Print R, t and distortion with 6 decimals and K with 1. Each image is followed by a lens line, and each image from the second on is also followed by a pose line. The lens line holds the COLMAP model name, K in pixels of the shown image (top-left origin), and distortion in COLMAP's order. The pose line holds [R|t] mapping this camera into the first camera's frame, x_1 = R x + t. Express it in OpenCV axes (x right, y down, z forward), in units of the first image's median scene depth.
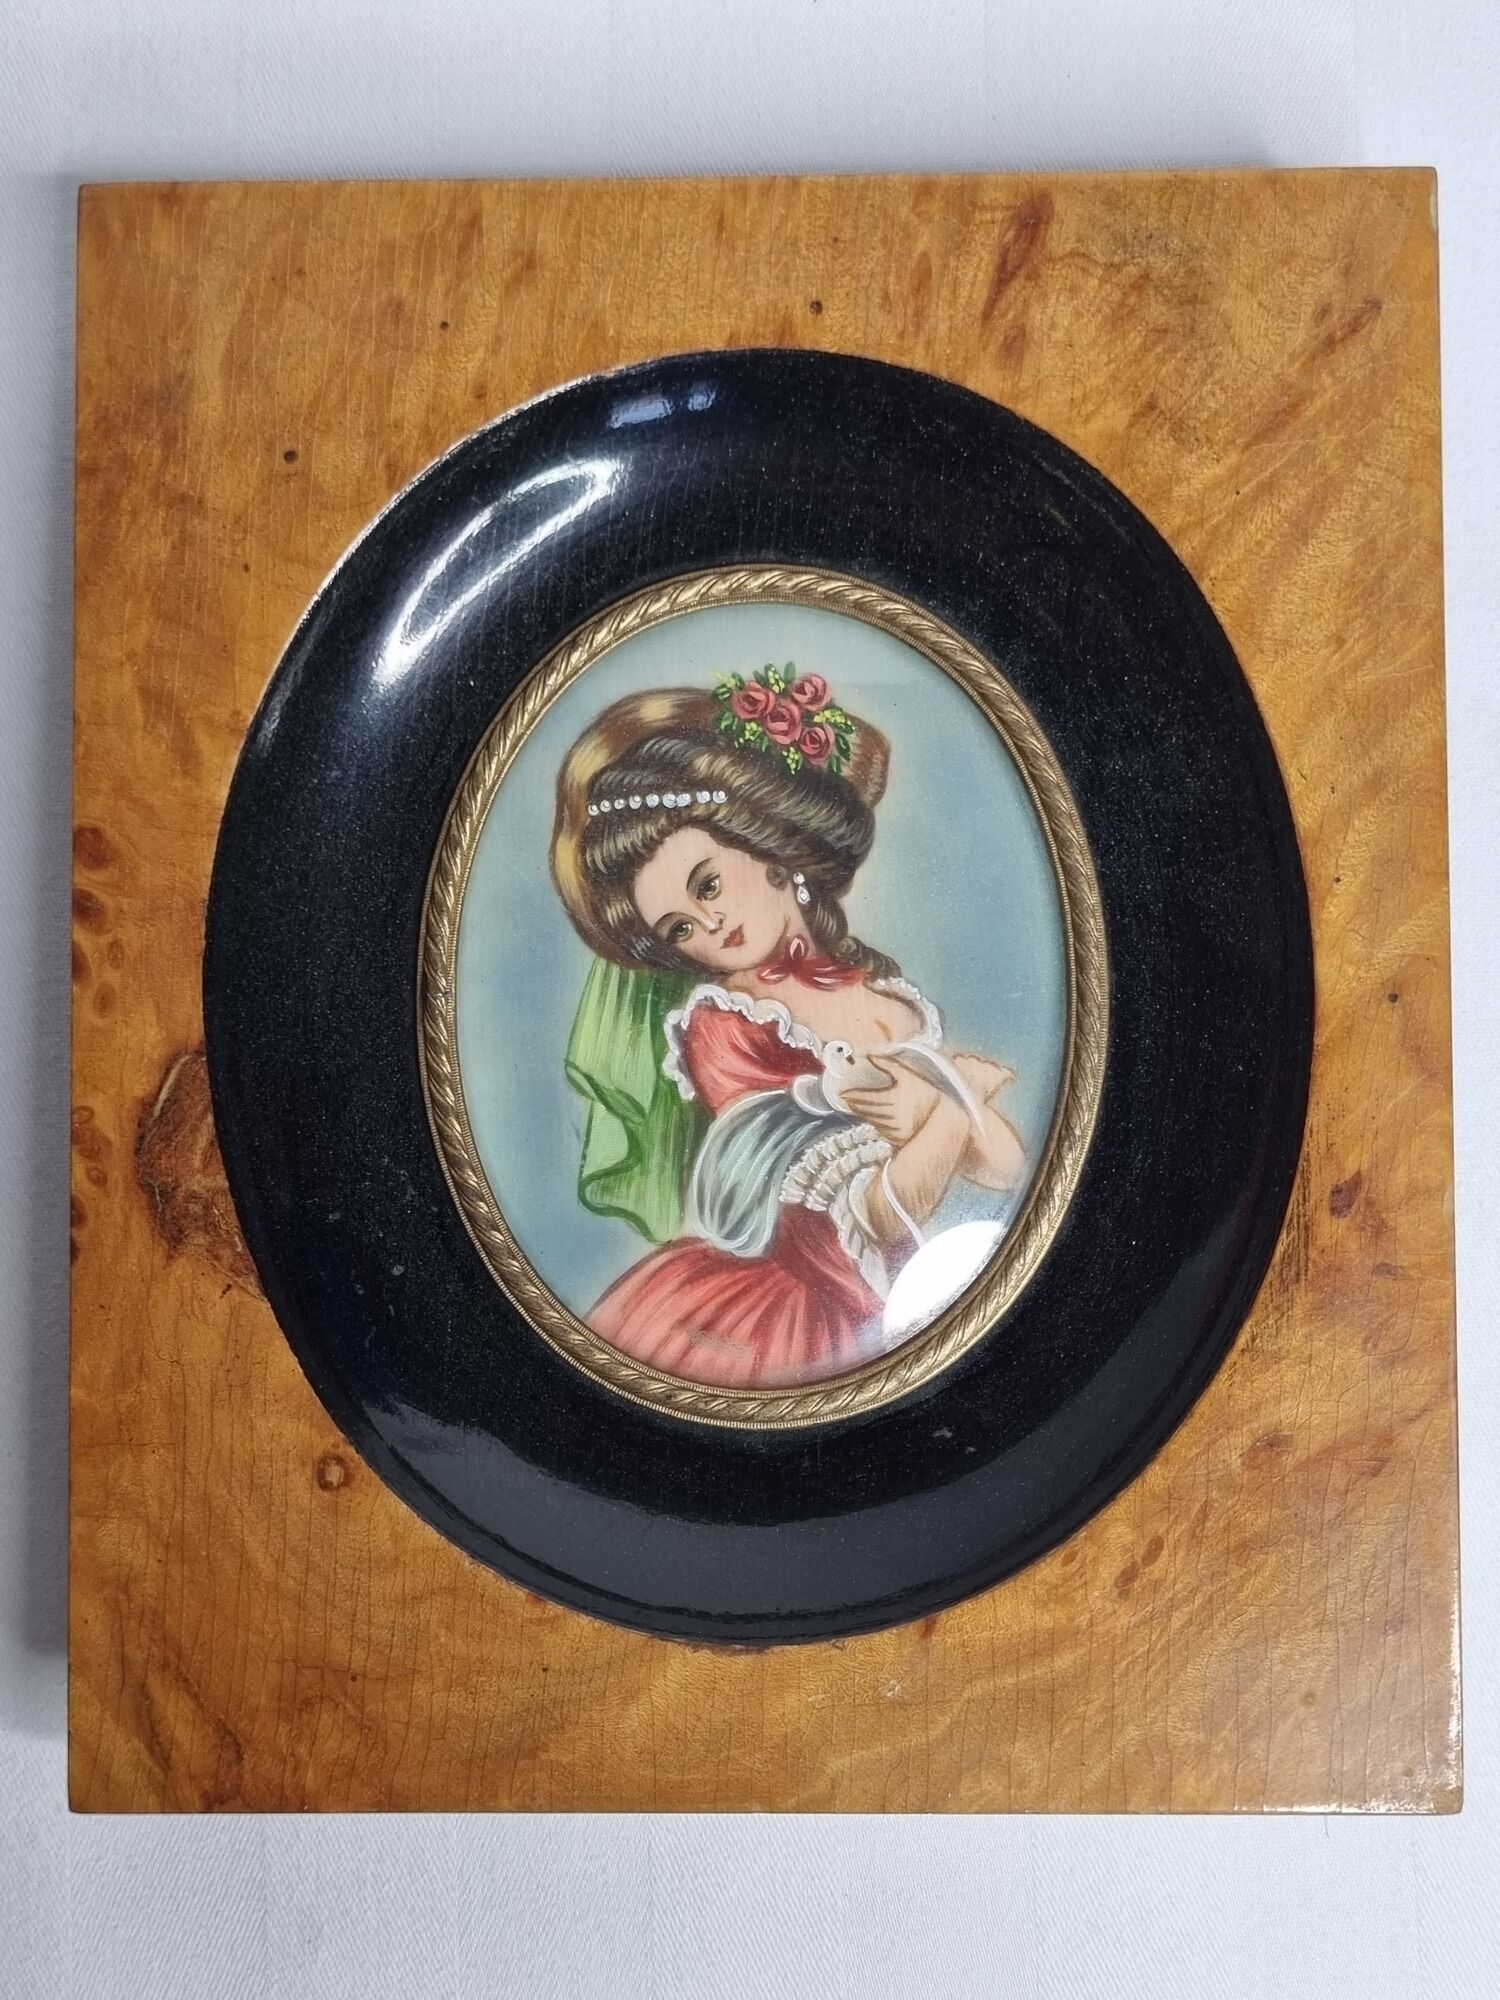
lens RADIAL K [[2373.0, 0, 816.2], [0, 2373.0, 1002.4], [0, 0, 1]] dist [0.003029, 0.000000]
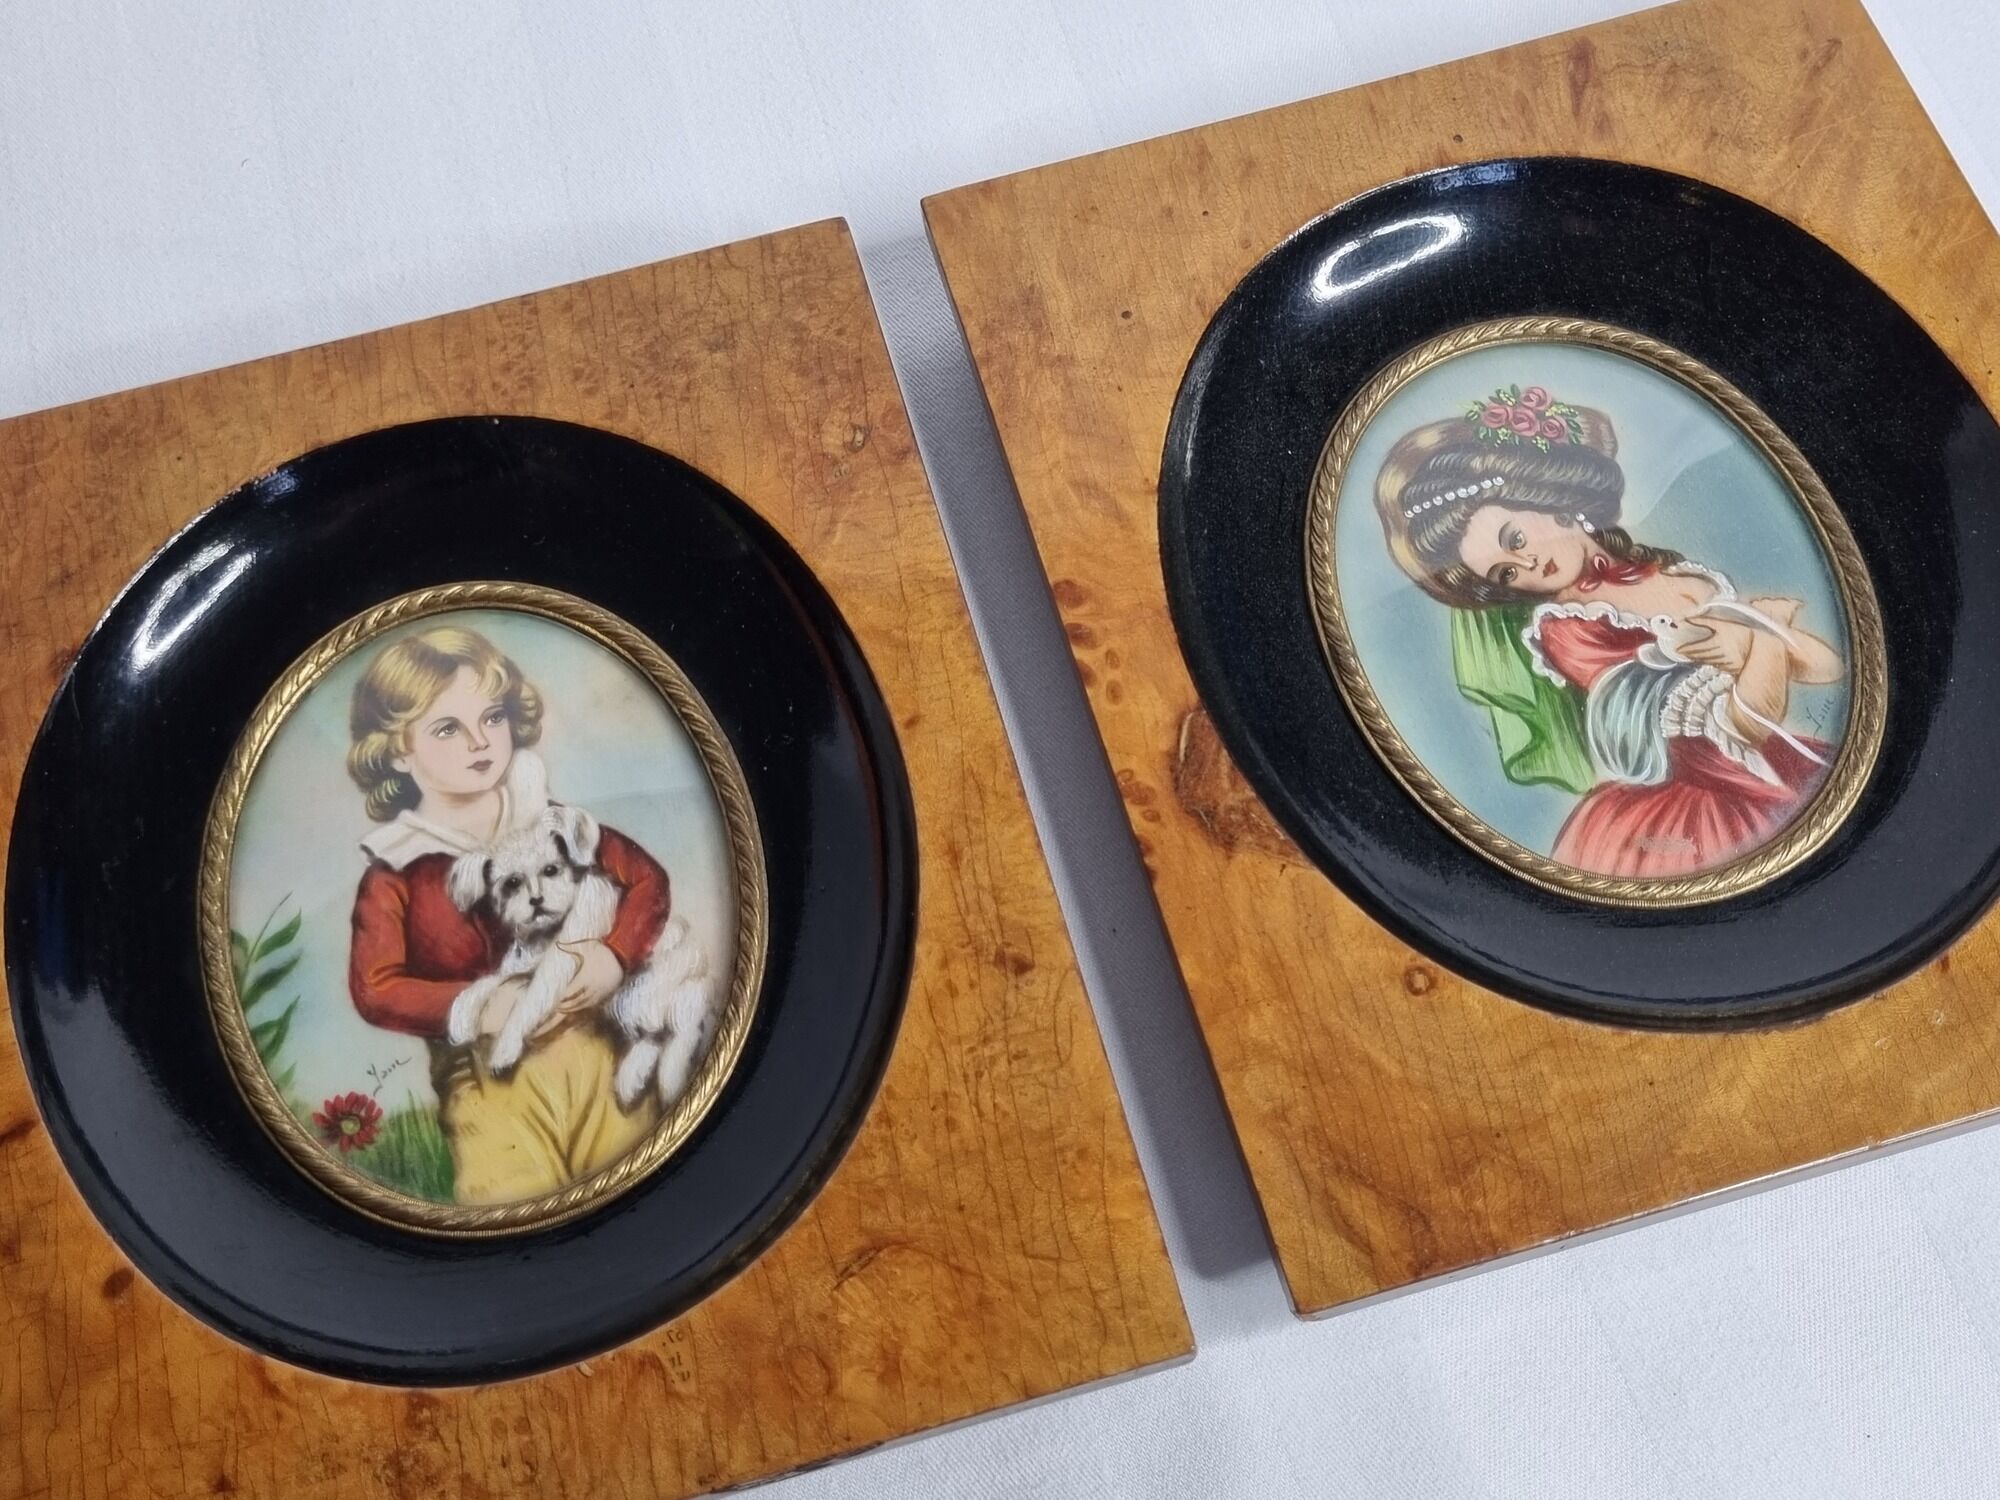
lens RADIAL K [[2373.0, 0, 992.3], [0, 2373.0, 763.0], [0, 0, 1]] dist [0.003029, 0.000000]
pose [[0.963553, -0.254771, 0.081597, -0.455863], [0.265983, 0.879739, -0.394096, 0.489397], [0.028621, 0.401436, 0.915440, -0.129259]]
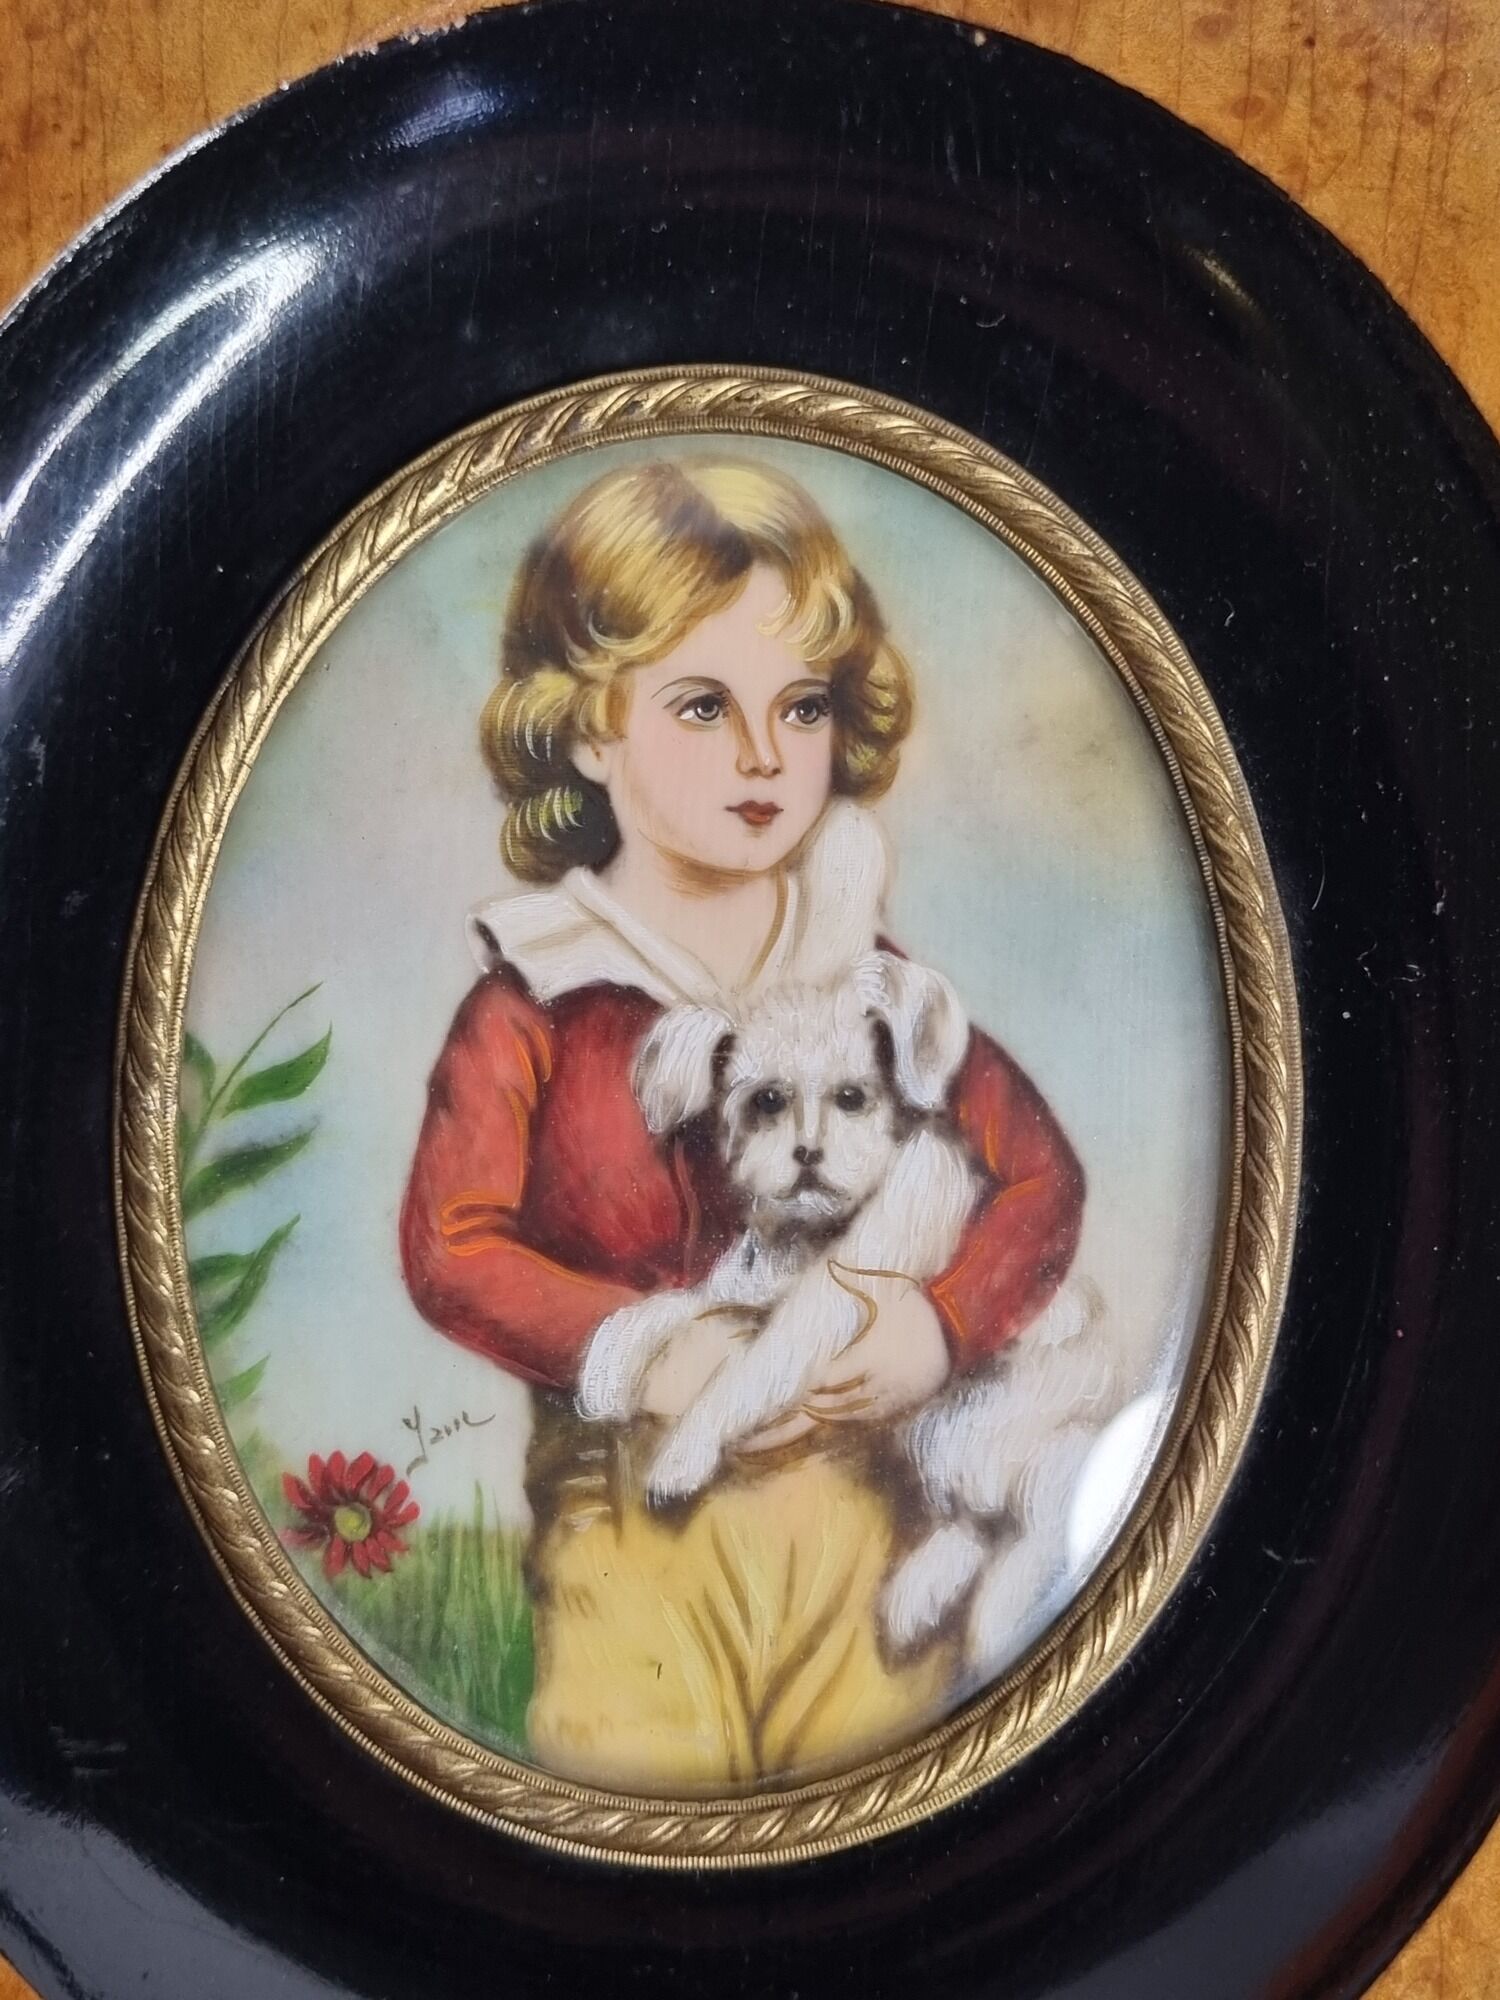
lens RADIAL K [[2815.7, 0, 752.0], [0, 2815.7, 885.3], [0, 0, 1]] dist [-0.008352, 0.000000]
pose [[0.999613, 0.013439, -0.024370, -0.598136], [-0.013398, 0.999909, 0.001863, -0.059954], [0.024392, -0.001536, 0.999701, 0.315513]]
